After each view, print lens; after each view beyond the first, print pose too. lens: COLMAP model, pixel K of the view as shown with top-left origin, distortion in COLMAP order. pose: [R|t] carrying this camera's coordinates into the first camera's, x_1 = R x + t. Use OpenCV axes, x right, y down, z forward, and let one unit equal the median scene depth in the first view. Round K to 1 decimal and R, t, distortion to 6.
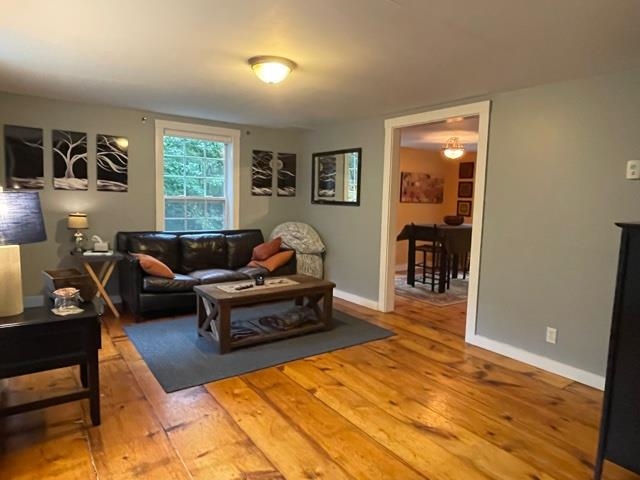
lens RADIAL K [[404.6, 0, 320.0], [0, 404.6, 240.0], [0, 0, 1]] dist [0.003733, 0.000638]
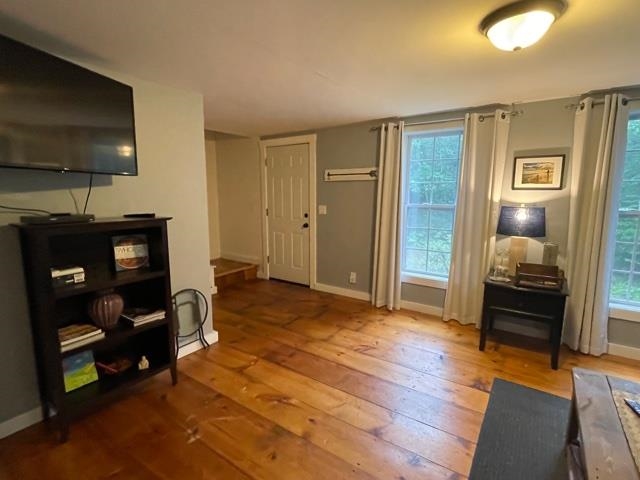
lens RADIAL K [[324.4, 0, 320.0], [0, 324.4, 240.0], [0, 0, 1]] dist [0.001226, 0.001958]
pose [[-0.936106, 0.017804, -0.351268, 0.248410], [-0.073639, 0.966663, 0.245236, -0.117871], [0.343924, 0.255433, -0.903587, 0.923013]]
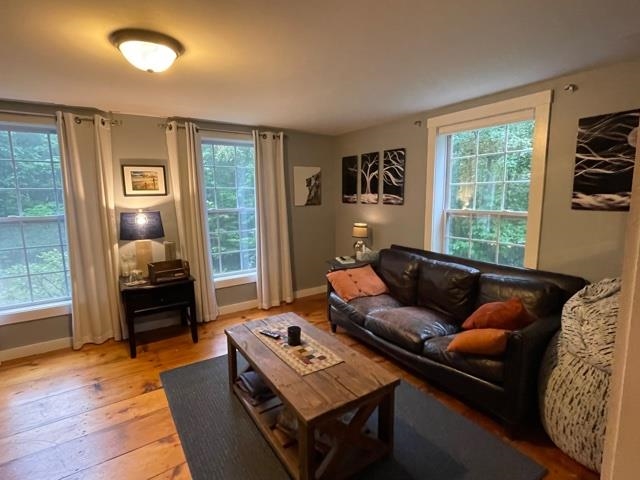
lens RADIAL K [[324.4, 0, 320.0], [0, 324.4, 240.0], [0, 0, 1]] dist [0.001226, 0.001958]
pose [[-0.036454, 0.111420, -0.993105, 0.322037], [-0.096468, 0.988732, 0.114470, -0.110005], [0.994668, 0.099976, -0.025295, 0.865504]]
